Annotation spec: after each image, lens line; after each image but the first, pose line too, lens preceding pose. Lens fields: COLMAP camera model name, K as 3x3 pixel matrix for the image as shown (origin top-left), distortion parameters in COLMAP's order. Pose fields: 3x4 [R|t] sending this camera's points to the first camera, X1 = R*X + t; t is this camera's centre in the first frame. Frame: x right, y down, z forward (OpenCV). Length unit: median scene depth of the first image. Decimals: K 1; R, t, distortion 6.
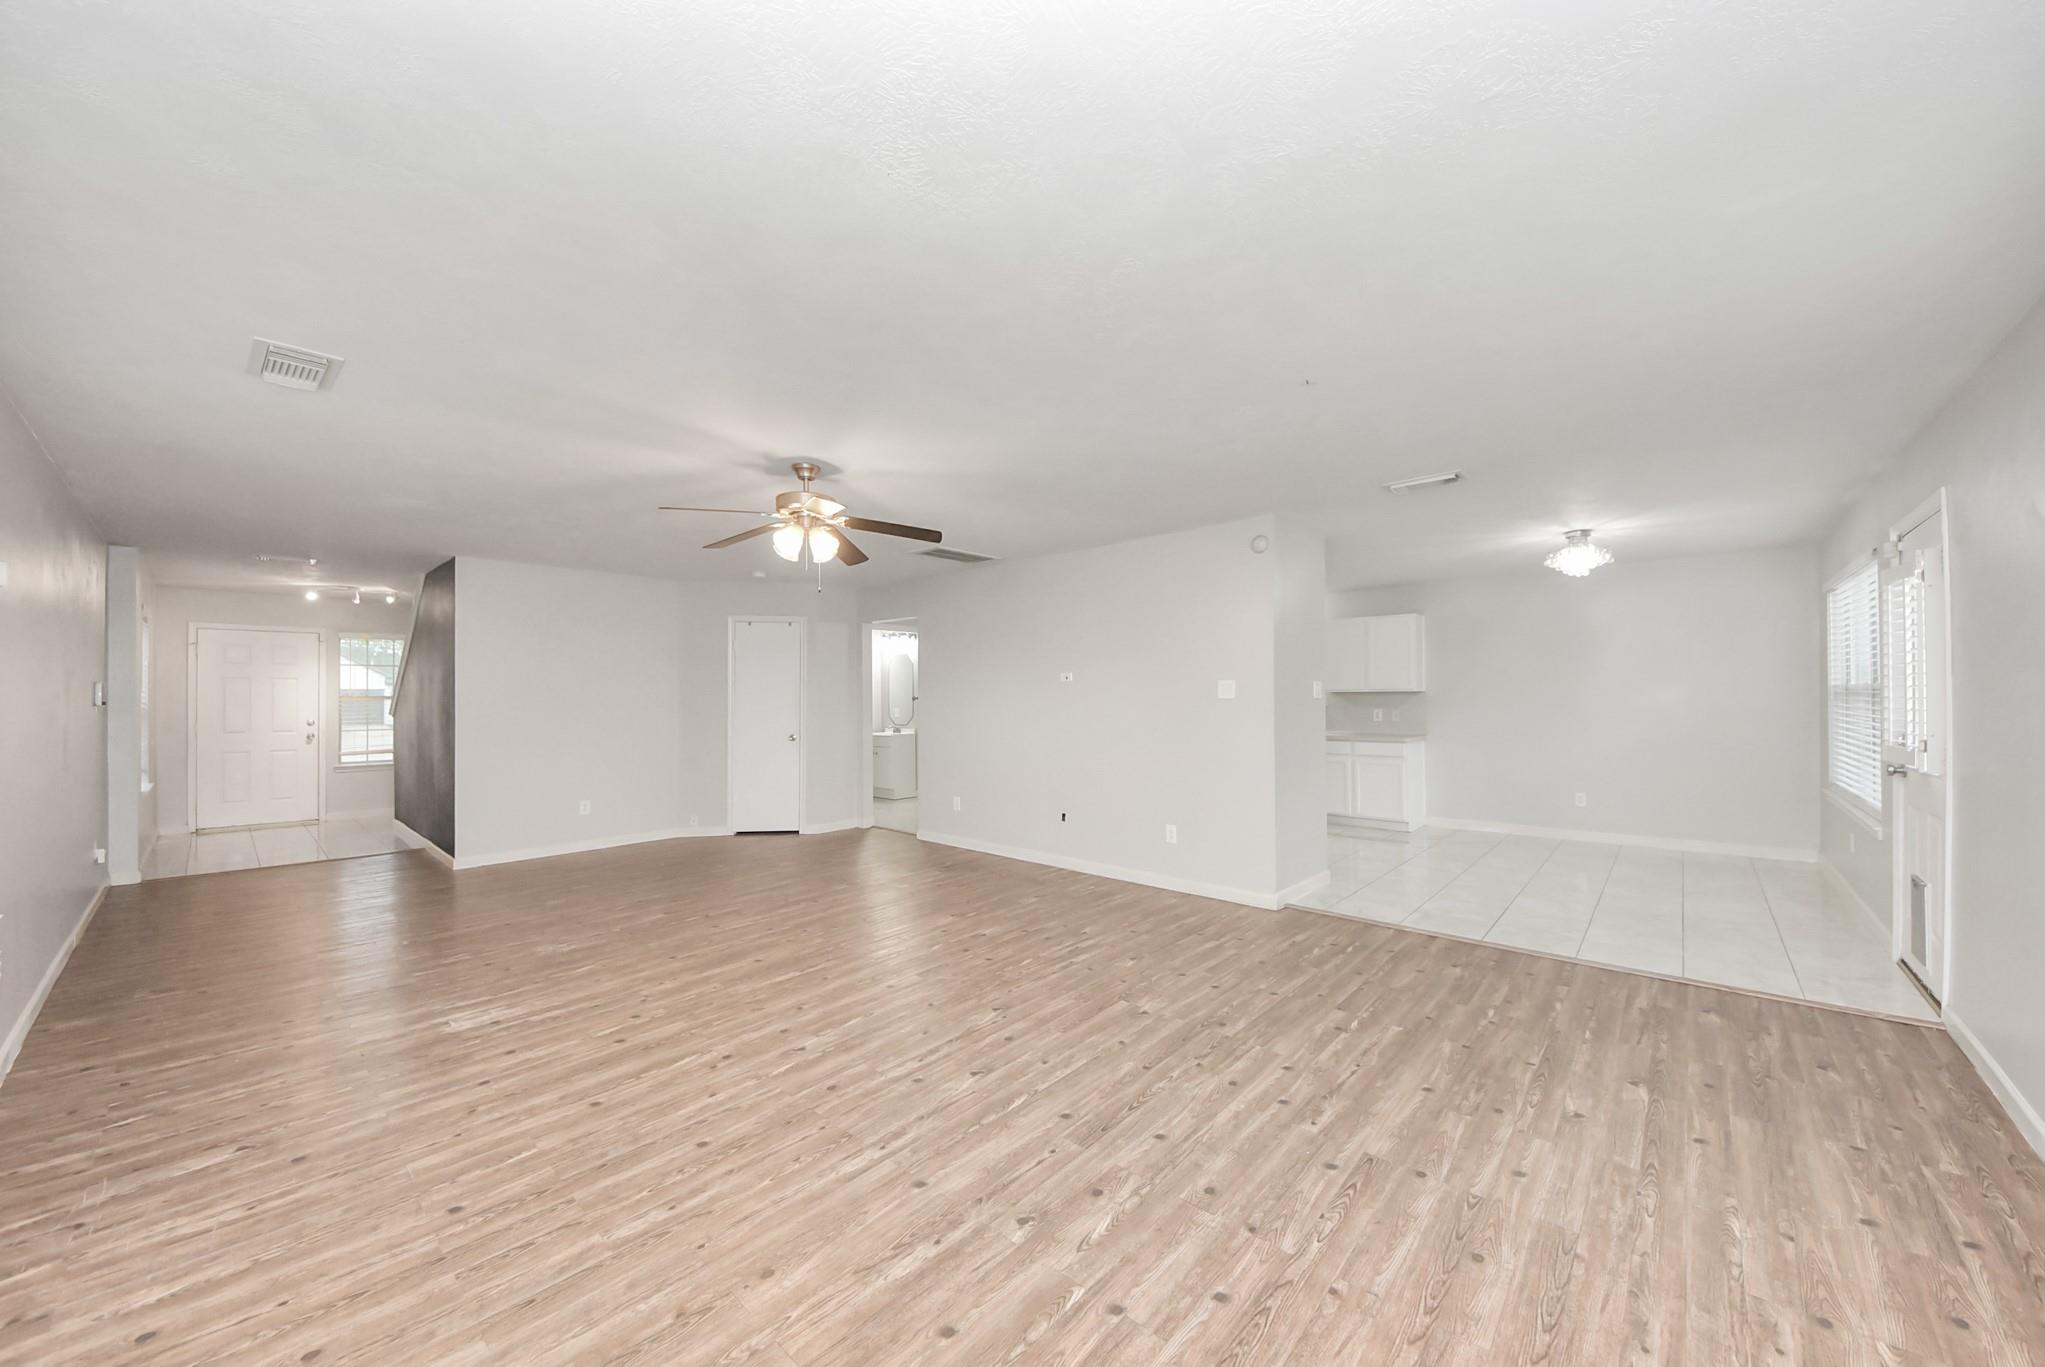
lens RADIAL K [[718.2, 0, 1058.6], [0, 718.2, 688.8], [0, 0, 1]] dist [0.033210, -0.017775]
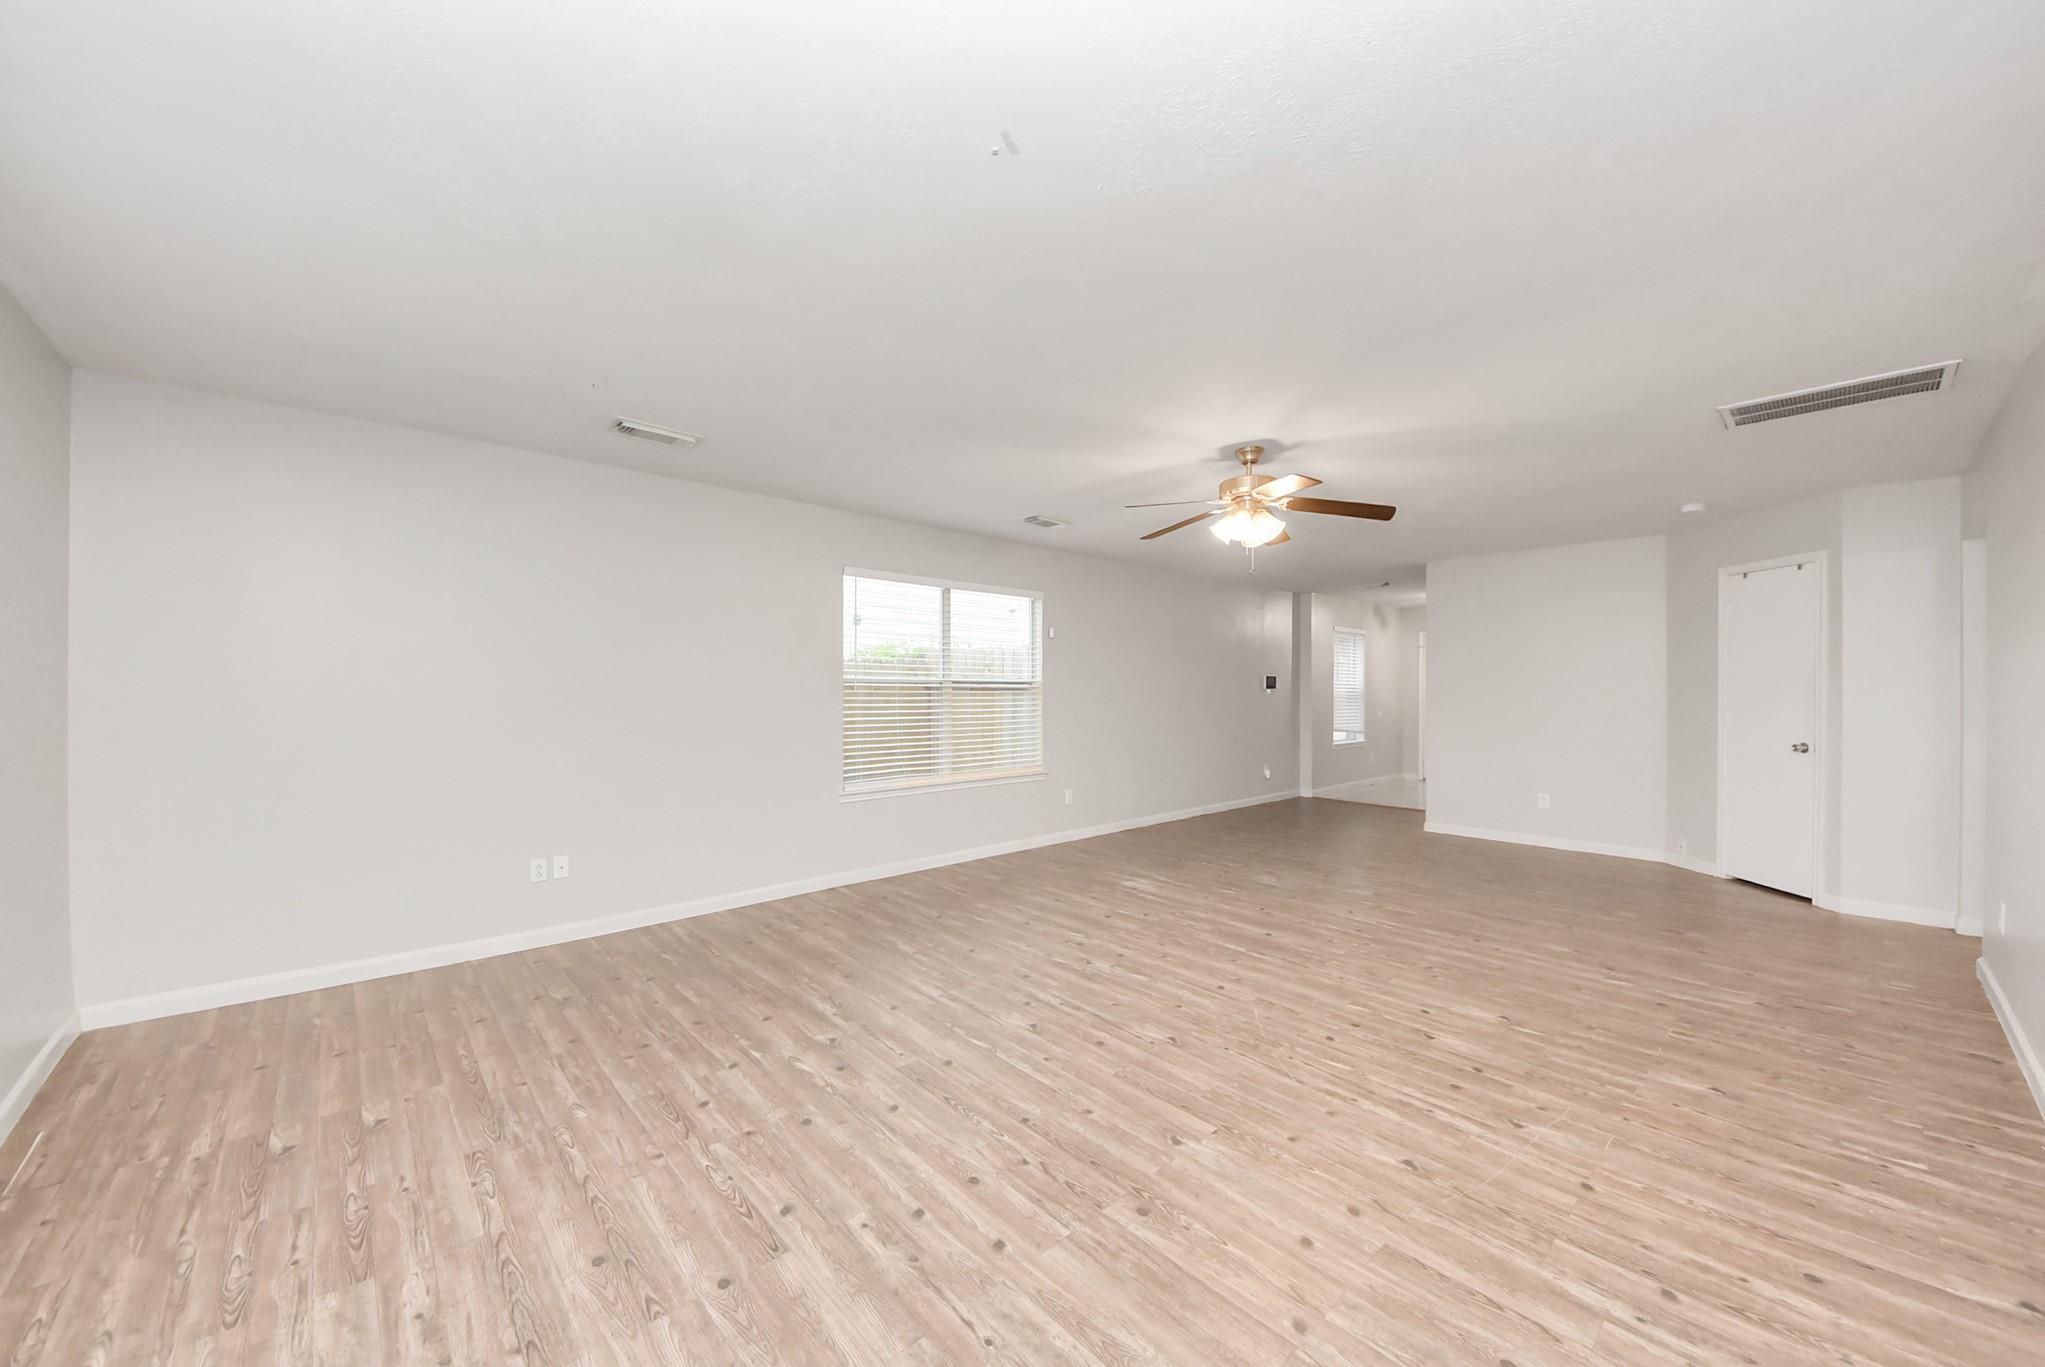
lens RADIAL K [[751.9, 0, 1018.9], [0, 751.9, 686.5], [0, 0, 1]] dist [0.034438, -0.021694]
pose [[-0.121612, 0.004727, -0.992566, 0.924629], [0.003327, 0.999985, 0.004355, 0.021917], [0.992572, -0.002773, -0.121626, 1.036128]]
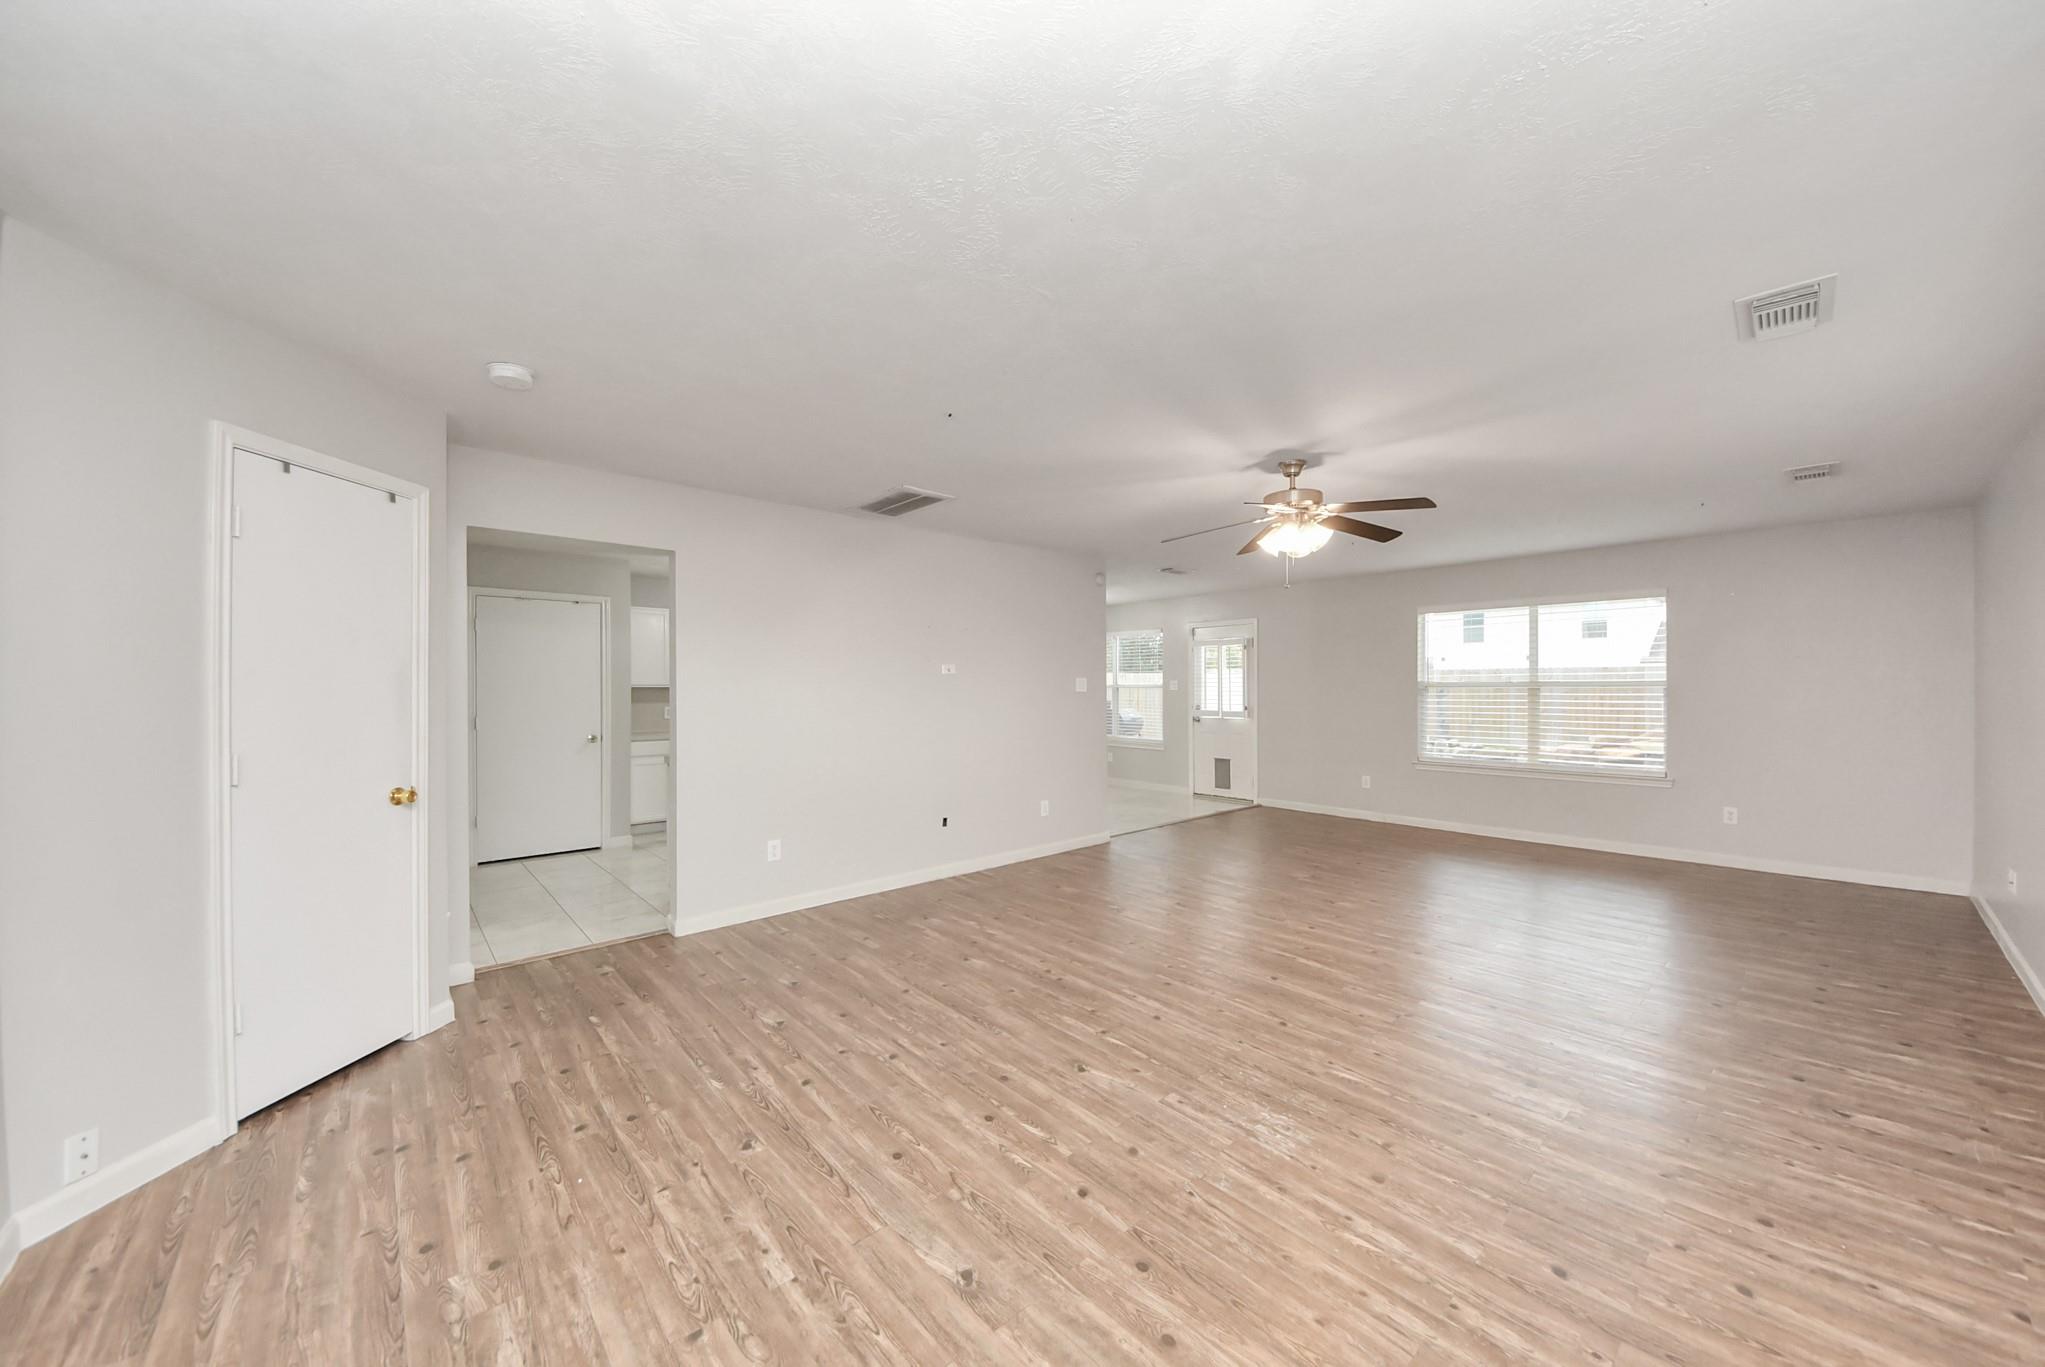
lens RADIAL K [[707.6, 0, 1043.8], [0, 707.6, 691.0], [0, 0, 1]] dist [0.032974, -0.020186]
pose [[0.121920, 0.009992, 0.992490, -1.770754], [-0.006777, 0.999934, -0.009234, 0.038053], [-0.992517, -0.005600, 0.121979, 1.566198]]
